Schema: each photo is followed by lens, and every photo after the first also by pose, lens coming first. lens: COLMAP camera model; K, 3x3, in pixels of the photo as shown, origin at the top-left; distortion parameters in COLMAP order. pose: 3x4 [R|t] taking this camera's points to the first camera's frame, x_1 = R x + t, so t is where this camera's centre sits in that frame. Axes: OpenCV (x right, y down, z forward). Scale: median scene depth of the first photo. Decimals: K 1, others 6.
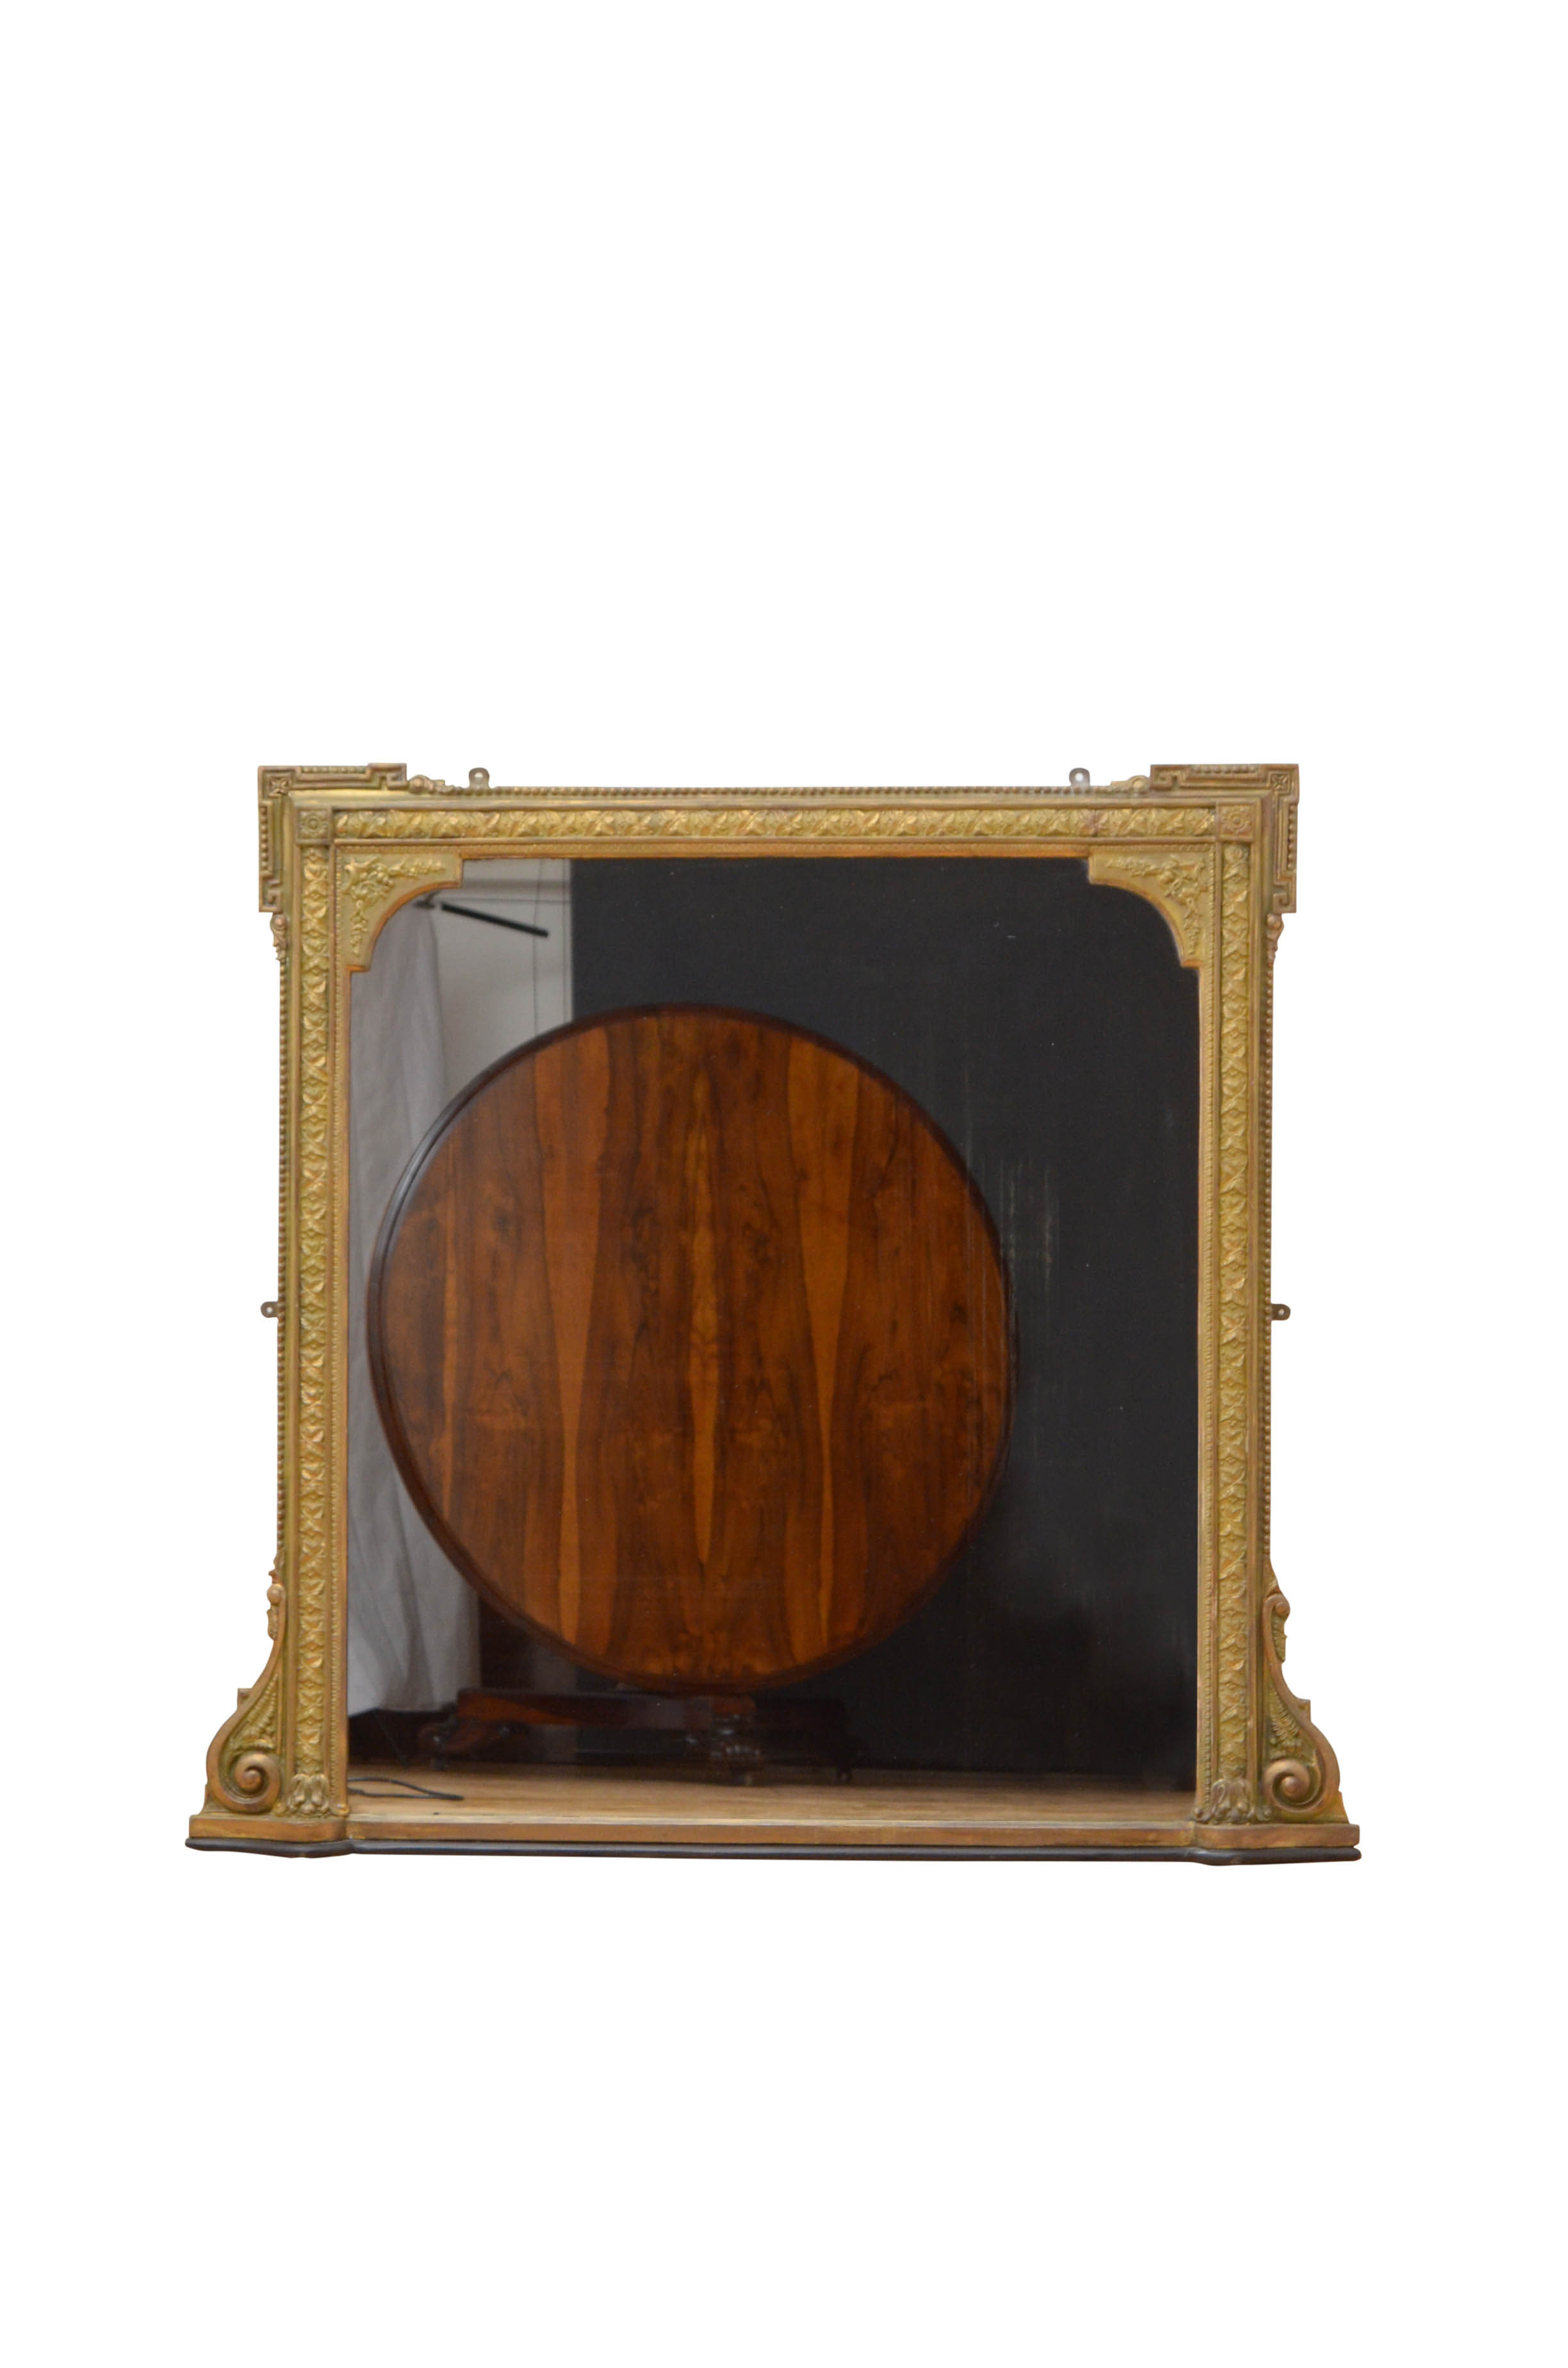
lens RADIAL K [[5343.7, 0, 787.2], [0, 5343.7, 1275.2], [0, 0, 1]] dist [0.050994, -0.037386]
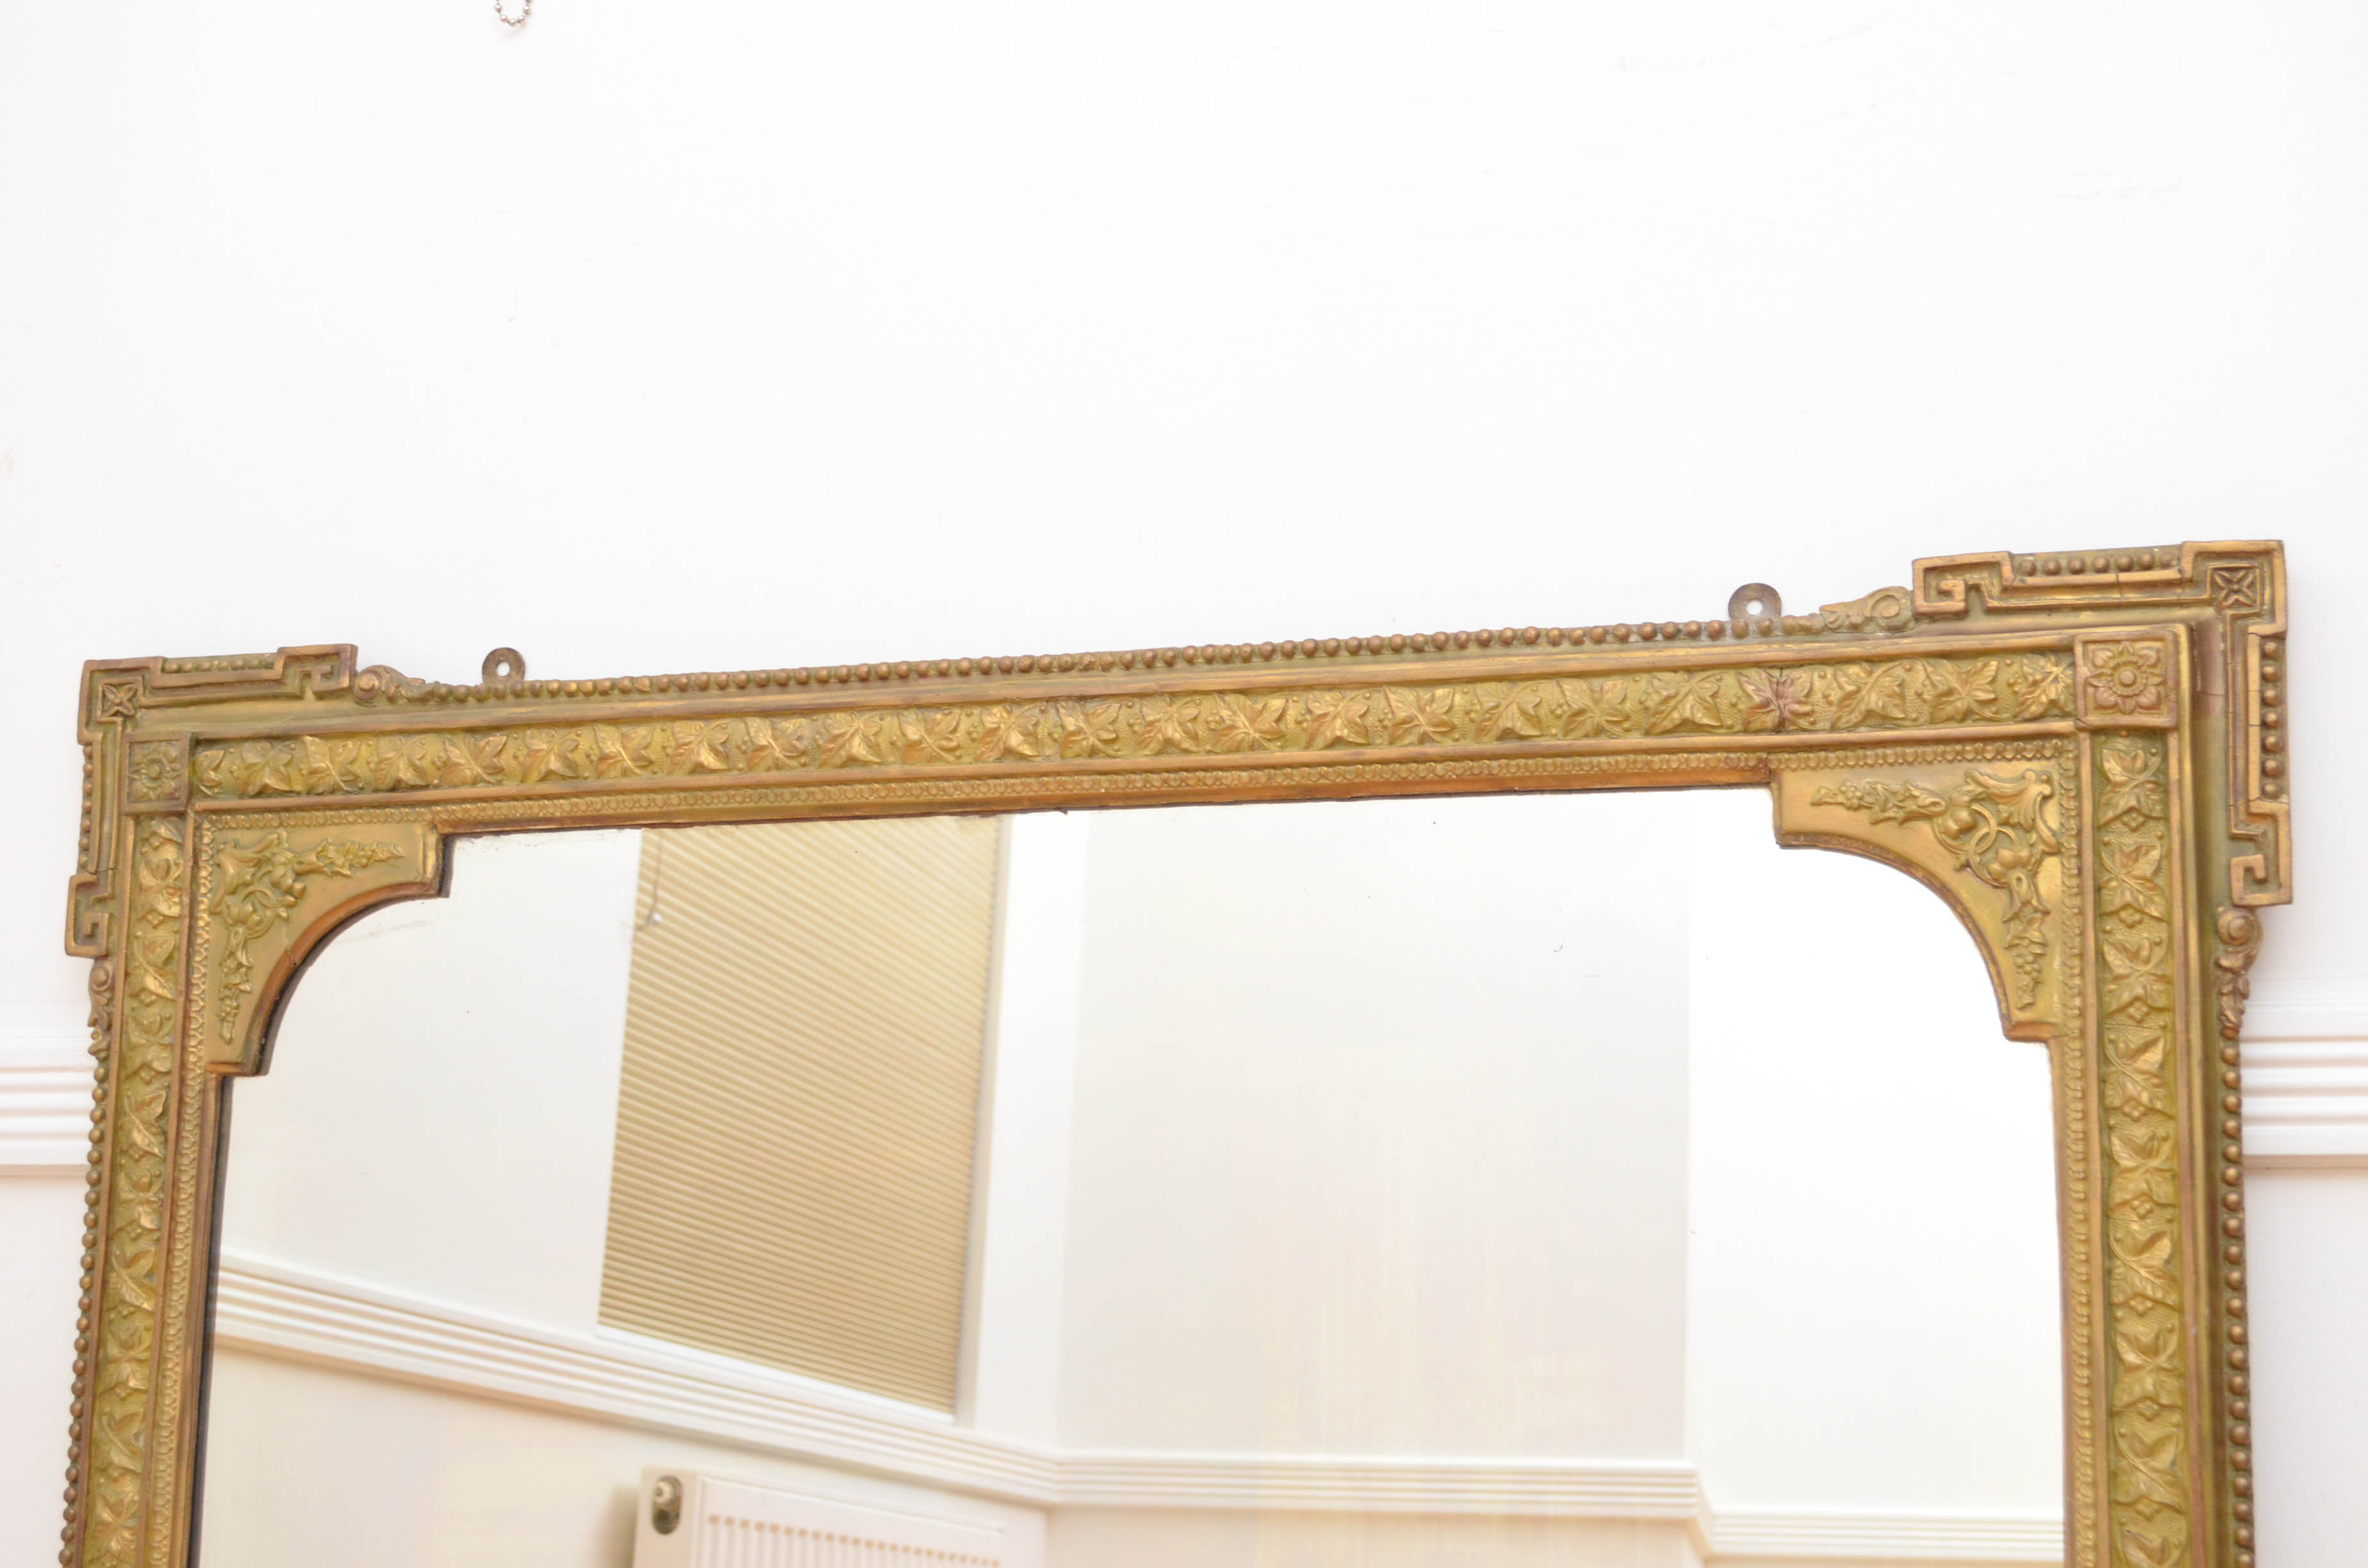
lens RADIAL K [[3293.6, 0, 1239.0], [0, 3293.6, 788.1], [0, 0, 1]] dist [-0.023065, 0.023022]
pose [[0.970146, -0.031956, -0.240406, 0.077915], [-0.007738, 0.986698, -0.162383, -0.035404], [0.242397, 0.159395, 0.956994, 0.741415]]
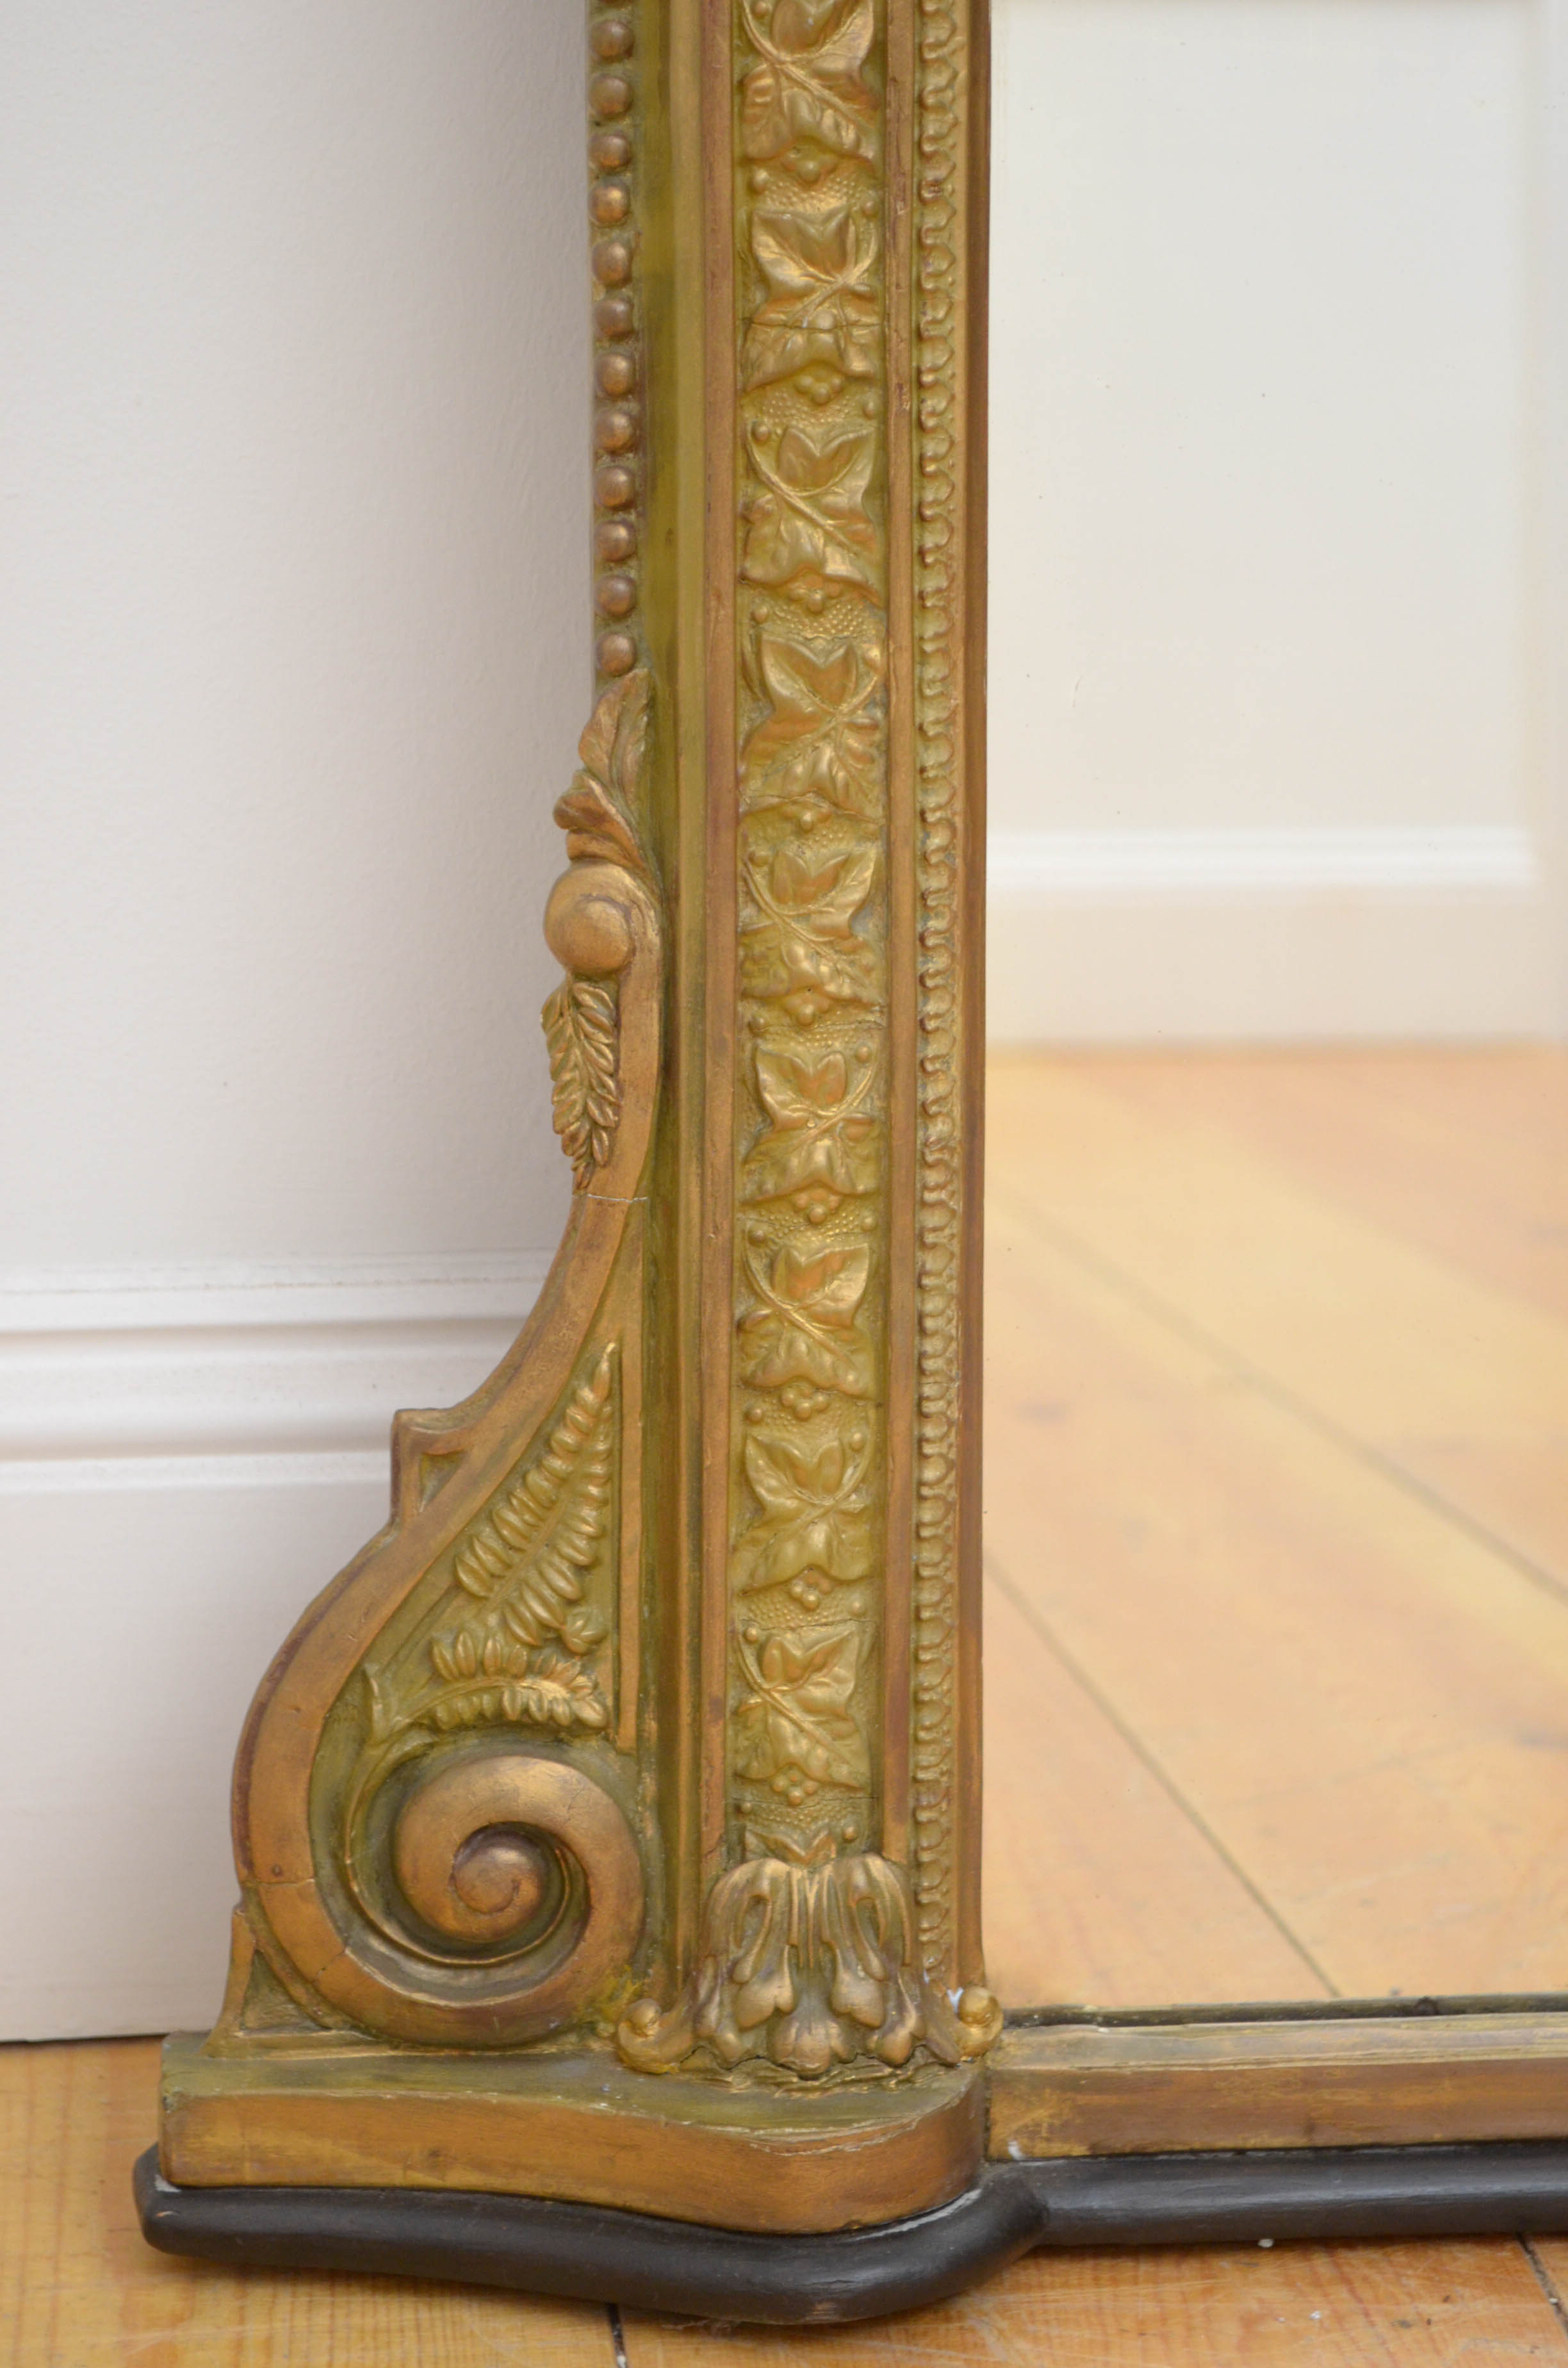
lens RADIAL K [[5343.7, 0, 787.2], [0, 5343.7, 1275.2], [0, 0, 1]] dist [0.050994, -0.037386]
pose [[0.987093, -0.038837, 0.155366, -0.119046], [0.002618, 0.973933, 0.226819, 0.029886], [-0.160125, -0.223485, 0.961465, 0.822428]]
